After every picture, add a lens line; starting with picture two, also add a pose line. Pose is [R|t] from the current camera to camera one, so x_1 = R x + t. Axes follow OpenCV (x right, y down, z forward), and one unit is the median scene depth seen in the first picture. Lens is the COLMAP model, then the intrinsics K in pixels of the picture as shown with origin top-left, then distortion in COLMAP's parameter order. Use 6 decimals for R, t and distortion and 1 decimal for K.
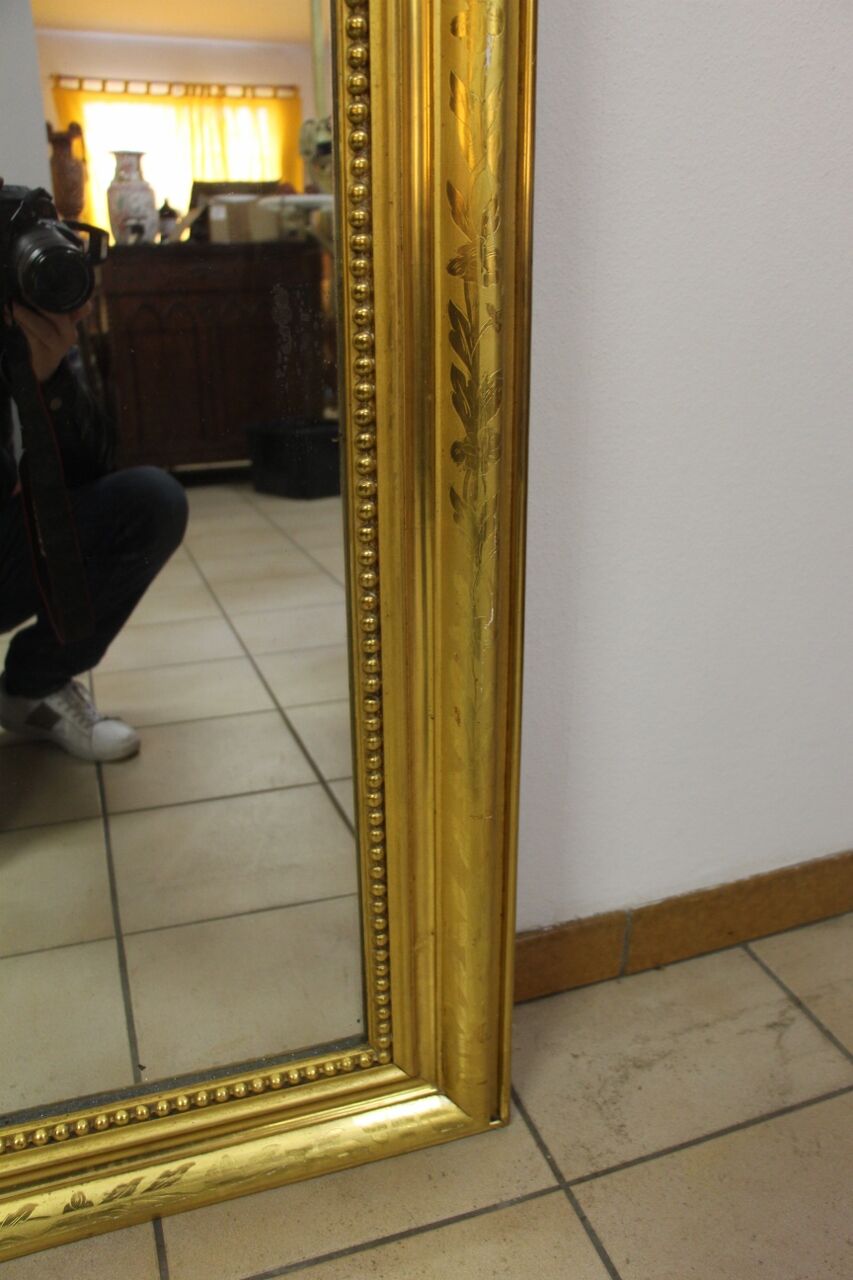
lens RADIAL K [[1059.3, 0, 426.5], [0, 1059.3, 640.0], [0, 0, 1]] dist [-0.182965, 0.140642]
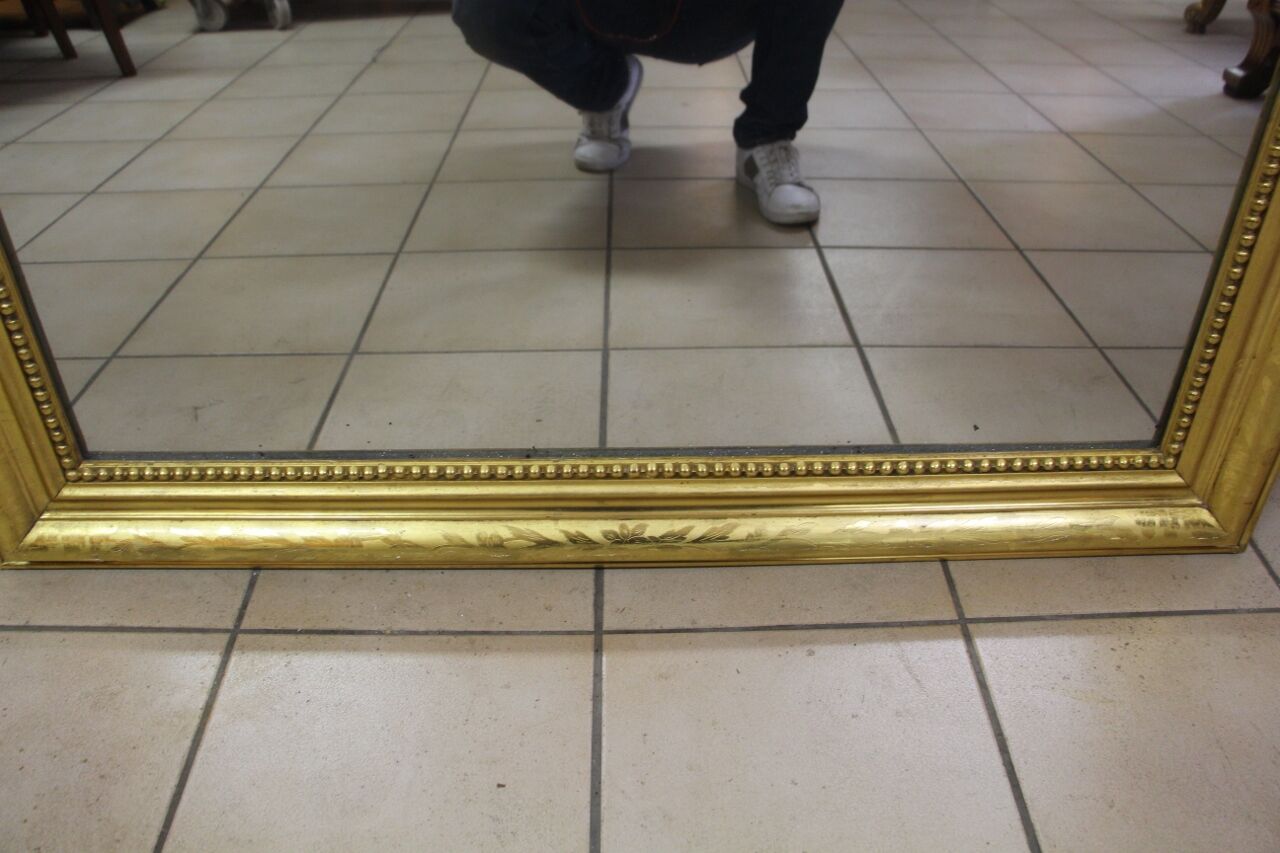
lens RADIAL K [[1059.3, 0, 640.0], [0, 1059.3, 426.5], [0, 0, 1]] dist [-0.182965, 0.140642]
pose [[0.948242, 0.185328, -0.257859, -0.316101], [-0.111489, 0.954634, 0.276125, 0.123354], [0.297334, -0.233085, 0.925885, -0.204241]]
